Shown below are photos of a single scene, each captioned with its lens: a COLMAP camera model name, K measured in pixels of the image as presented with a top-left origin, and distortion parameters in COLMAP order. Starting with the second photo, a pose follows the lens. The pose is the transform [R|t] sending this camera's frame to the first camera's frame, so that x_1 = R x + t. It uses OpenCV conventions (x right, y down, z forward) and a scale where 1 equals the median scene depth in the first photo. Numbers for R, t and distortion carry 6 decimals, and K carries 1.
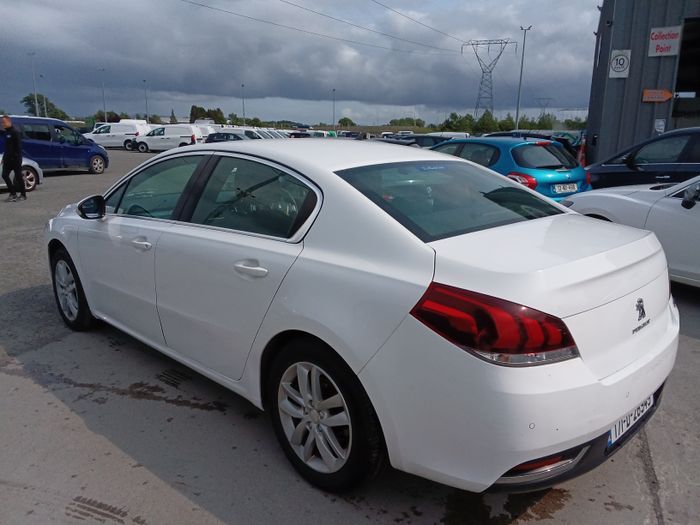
lens RADIAL K [[546.1, 0, 350.5], [0, 546.1, 277.4], [0, 0, 1]] dist [0.101254, -0.150724]
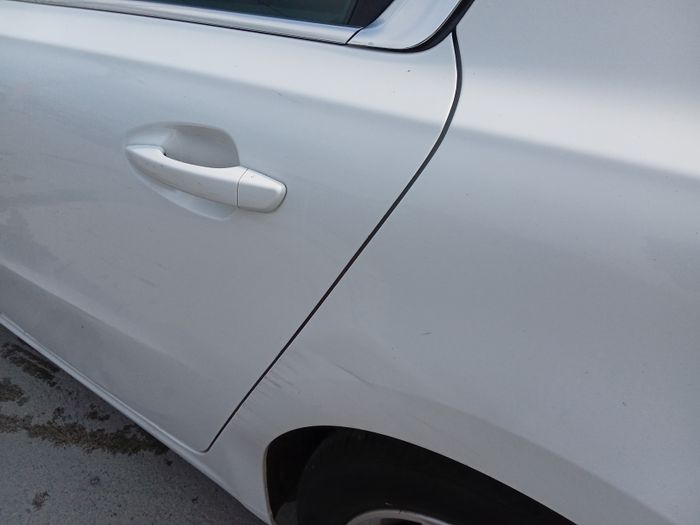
lens RADIAL K [[546.1, 0, 350.5], [0, 546.1, 277.4], [0, 0, 1]] dist [0.101254, -0.150724]
pose [[0.989705, -0.081812, 0.117438, -0.139016], [0.034785, 0.933416, 0.357107, -0.052834], [-0.138834, -0.349345, 0.926652, 0.698008]]
